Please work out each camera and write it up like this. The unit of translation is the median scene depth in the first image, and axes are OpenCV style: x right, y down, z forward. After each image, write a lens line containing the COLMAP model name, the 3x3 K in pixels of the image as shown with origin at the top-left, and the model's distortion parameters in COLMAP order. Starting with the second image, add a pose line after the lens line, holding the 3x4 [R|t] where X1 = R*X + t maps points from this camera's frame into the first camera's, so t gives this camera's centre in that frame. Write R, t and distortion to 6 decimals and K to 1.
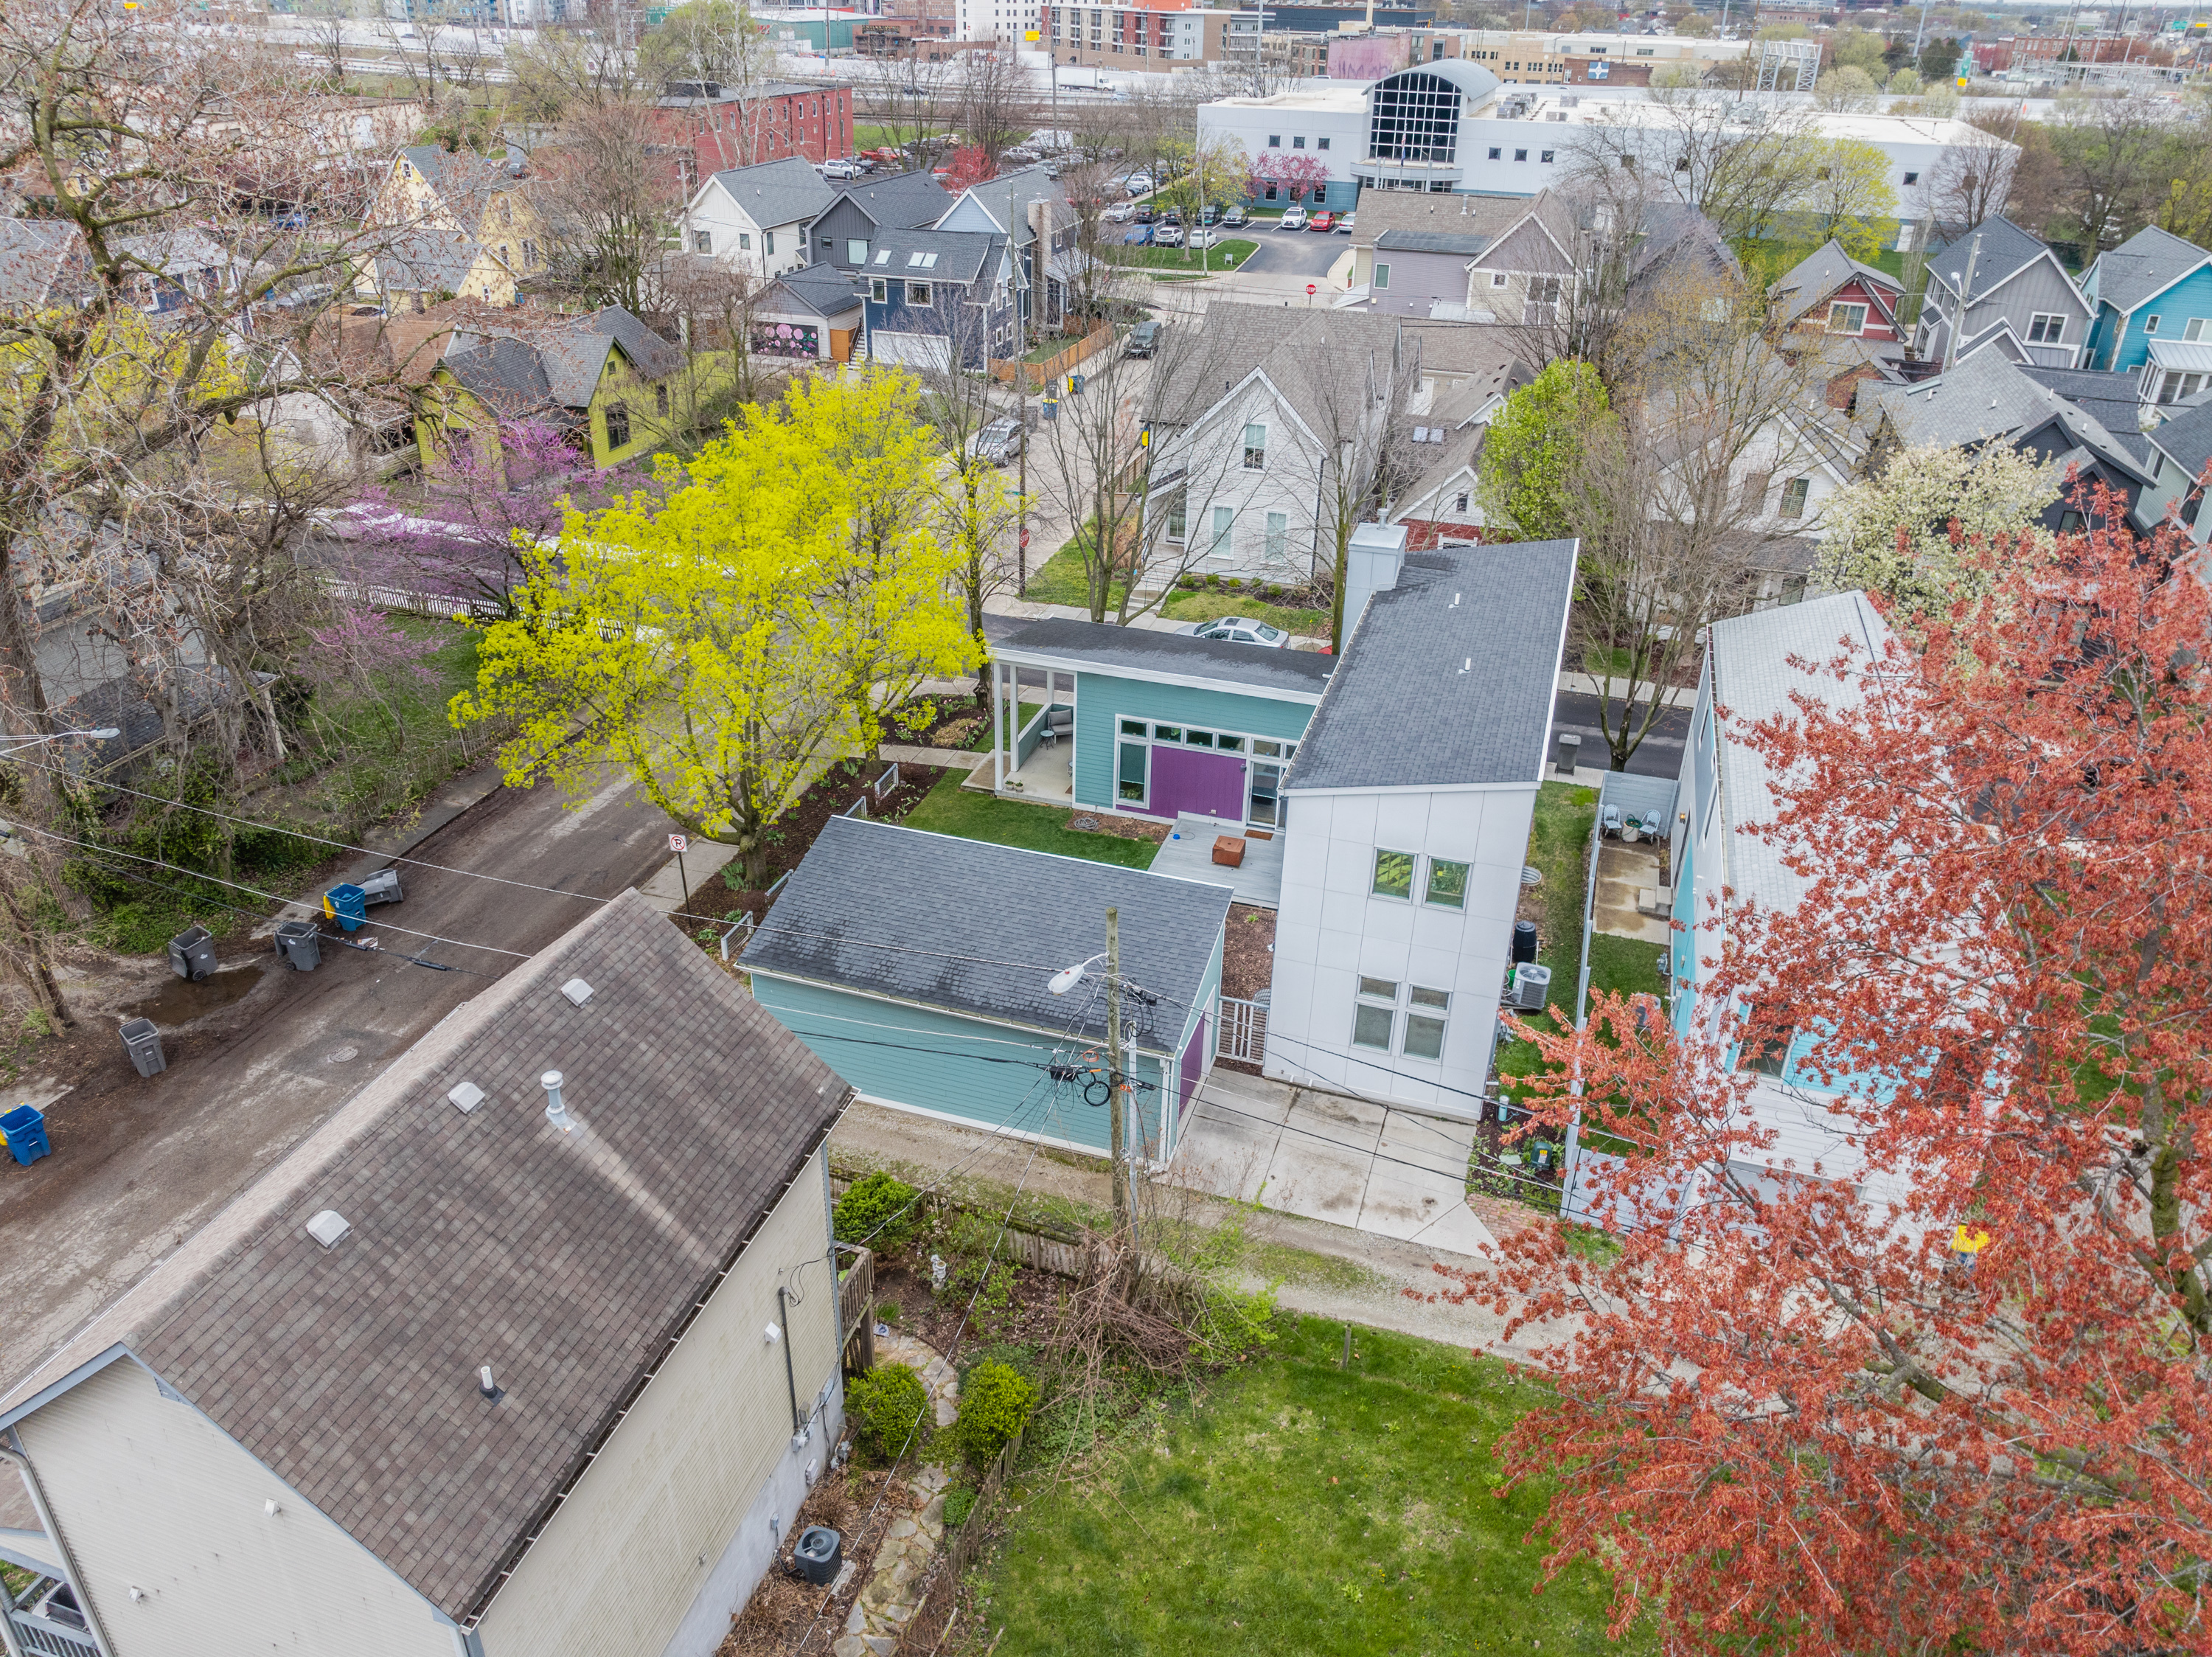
lens RADIAL K [[1556.7, 0, 1066.3], [0, 1556.7, 805.5], [0, 0, 1]] dist [-0.049214, 0.015440]
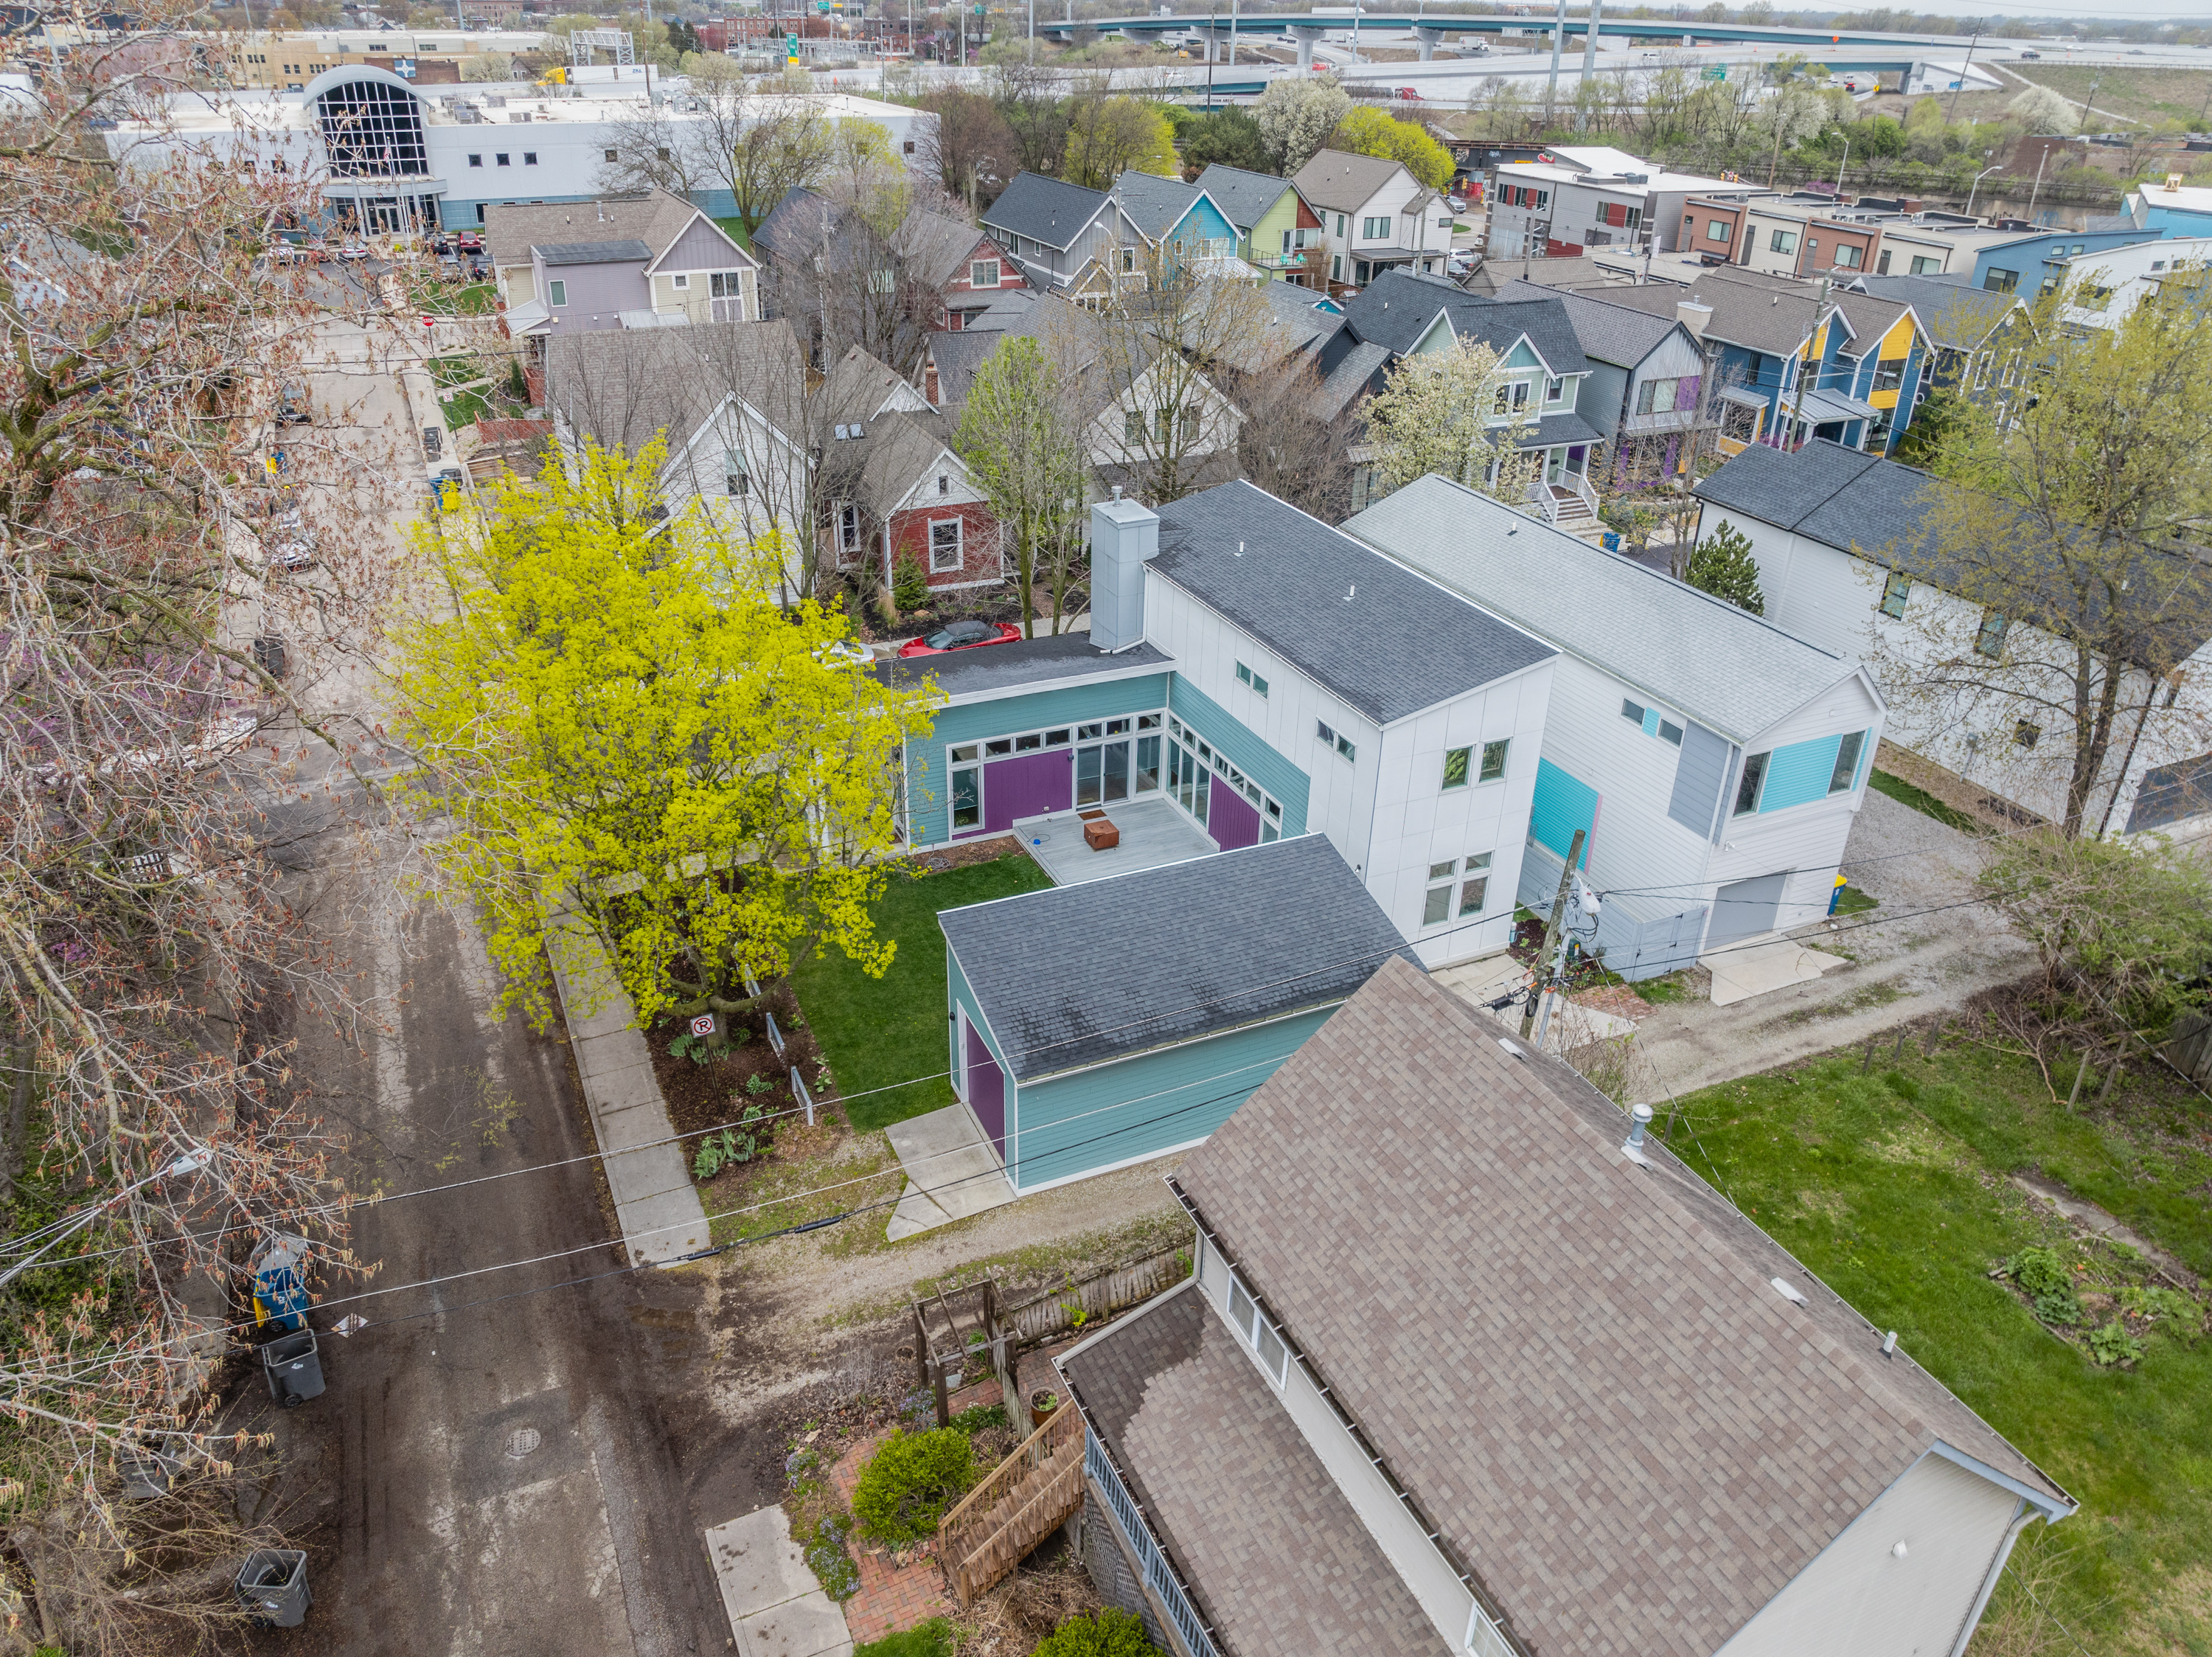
lens RADIAL K [[1556.7, 0, 1070.0], [0, 1556.7, 823.8], [0, 0, 1]] dist [-0.049214, 0.015440]
pose [[0.740641, -0.321604, 0.589933, -0.495162], [0.313228, 0.942027, 0.120301, -0.103582], [-0.594423, 0.095684, 0.798440, 0.171569]]
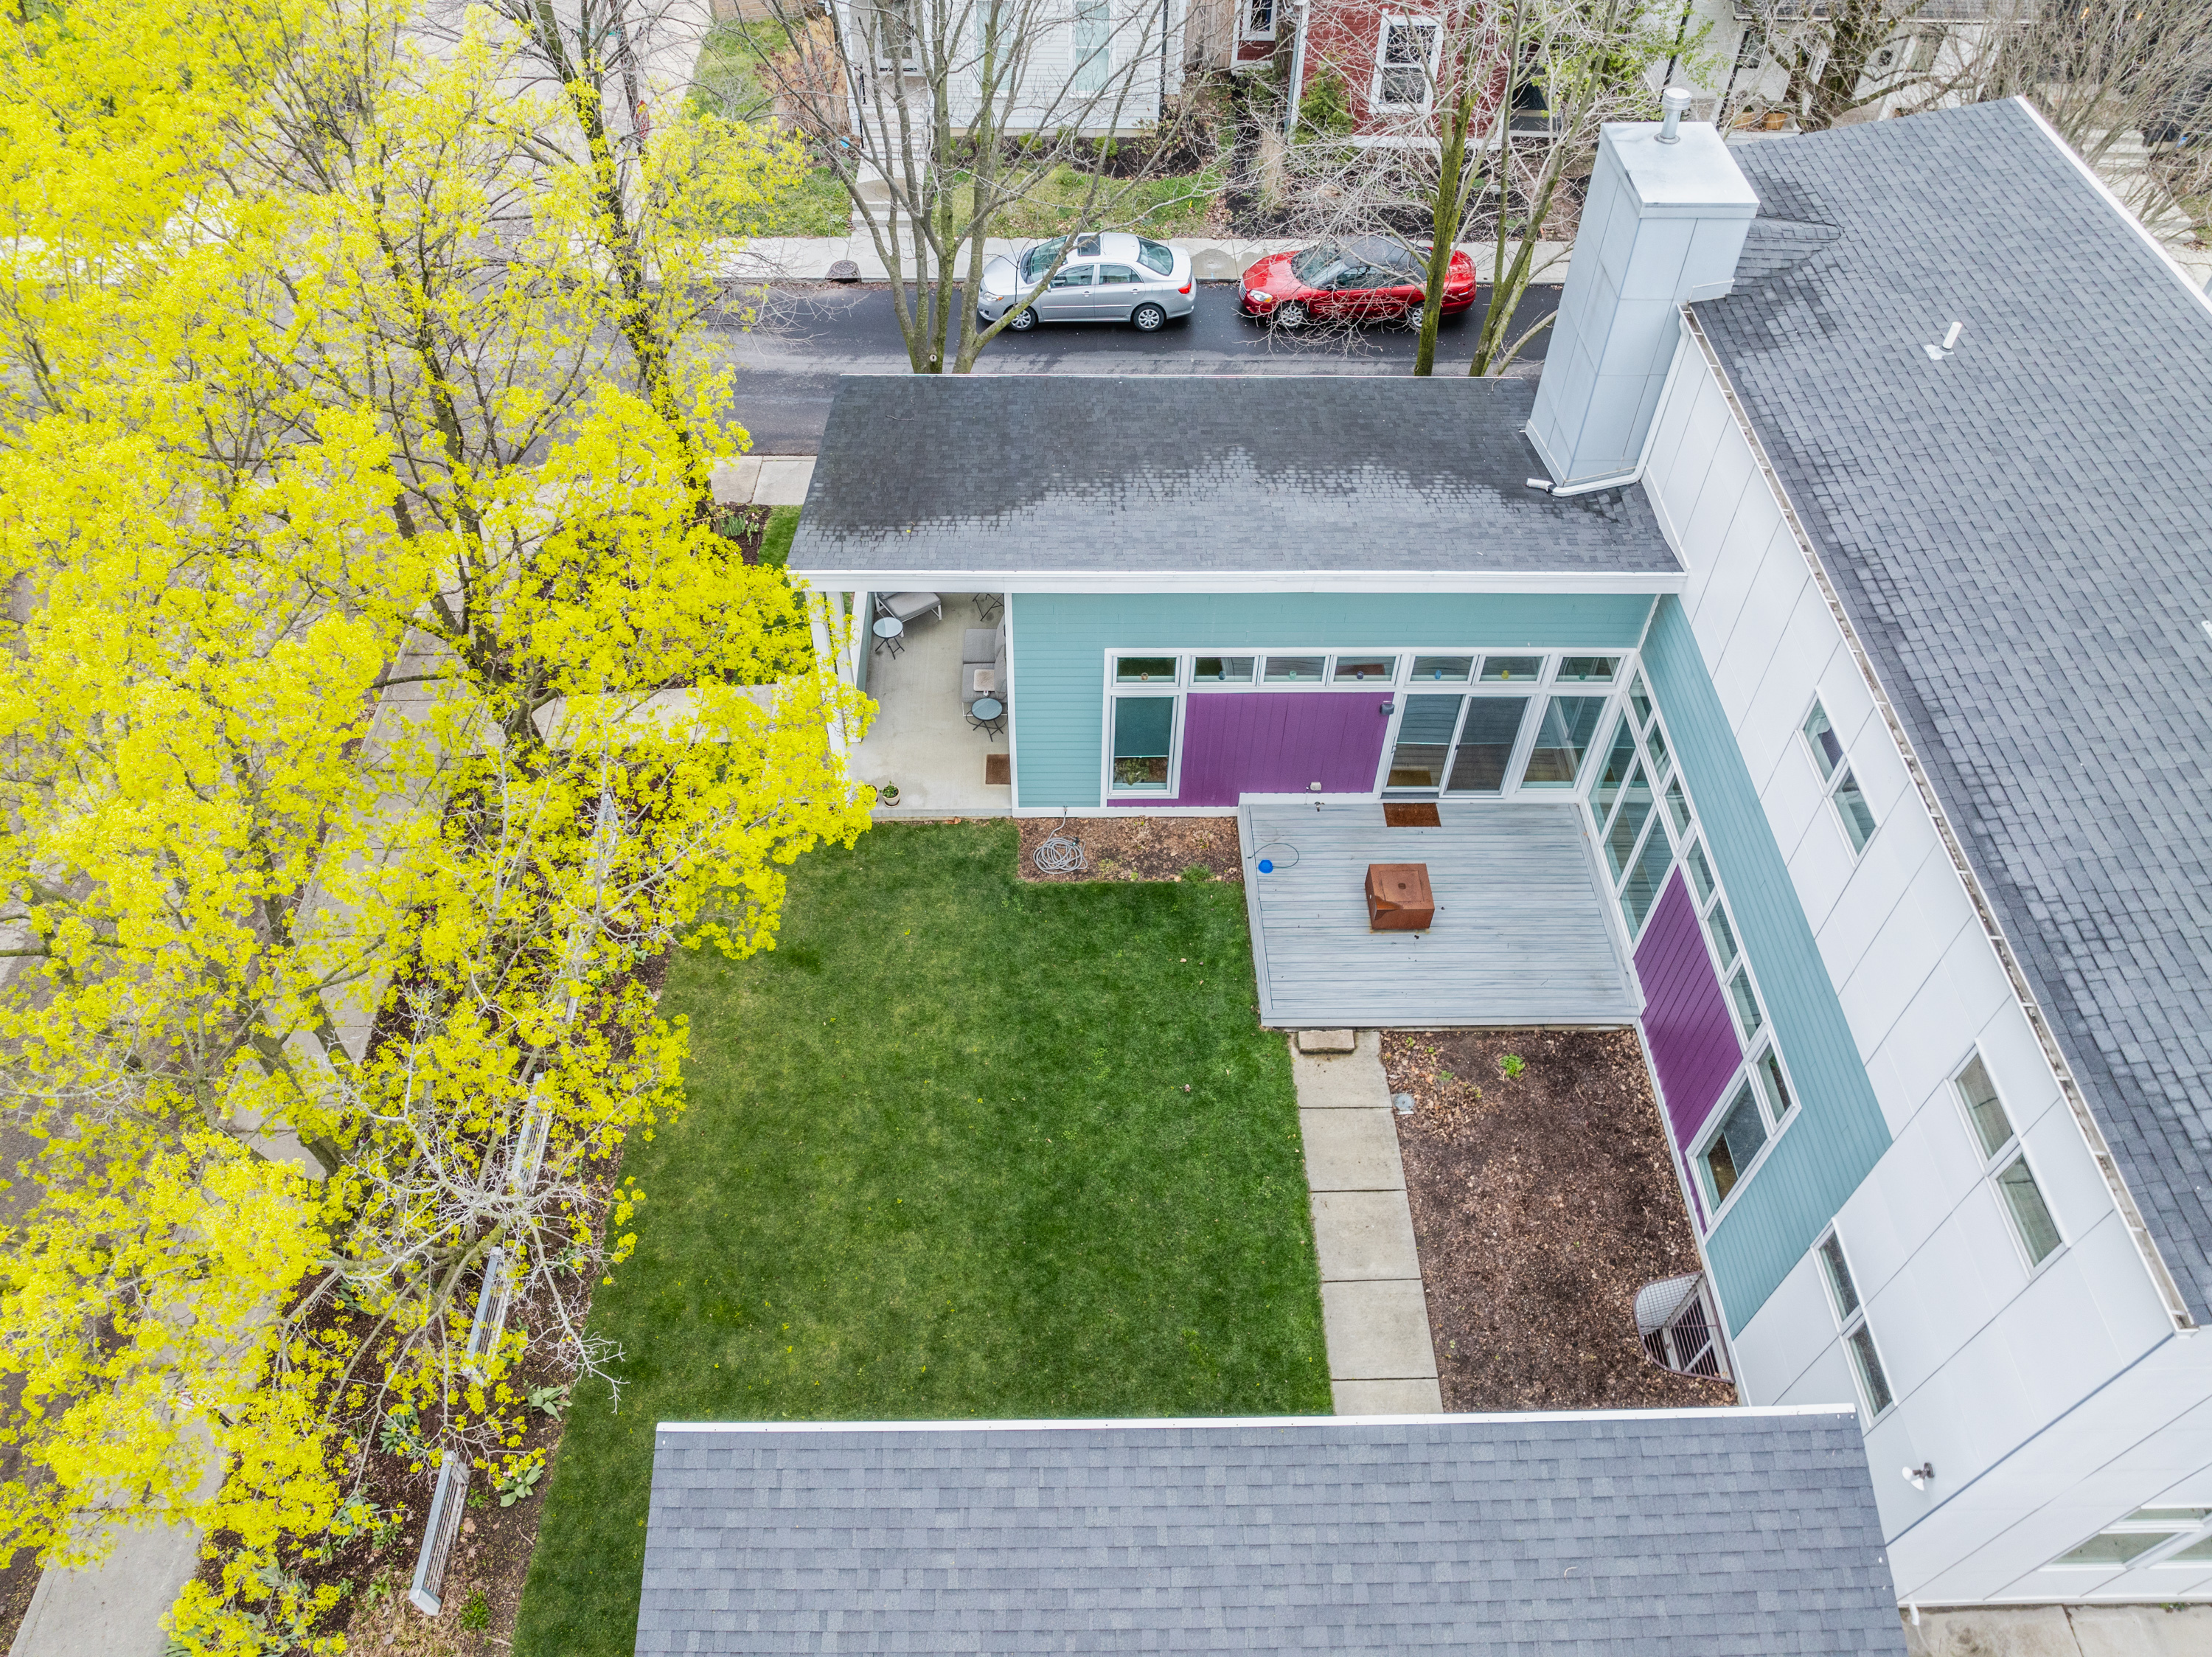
lens RADIAL K [[1556.7, 0, 1082.3], [0, 1556.7, 821.6], [0, 0, 1]] dist [-0.049214, 0.015440]
pose [[0.942201, -0.254678, 0.217708, -0.083051], [0.157145, 0.909784, 0.384185, -0.182838], [-0.295910, -0.327768, 0.897221, 0.571711]]
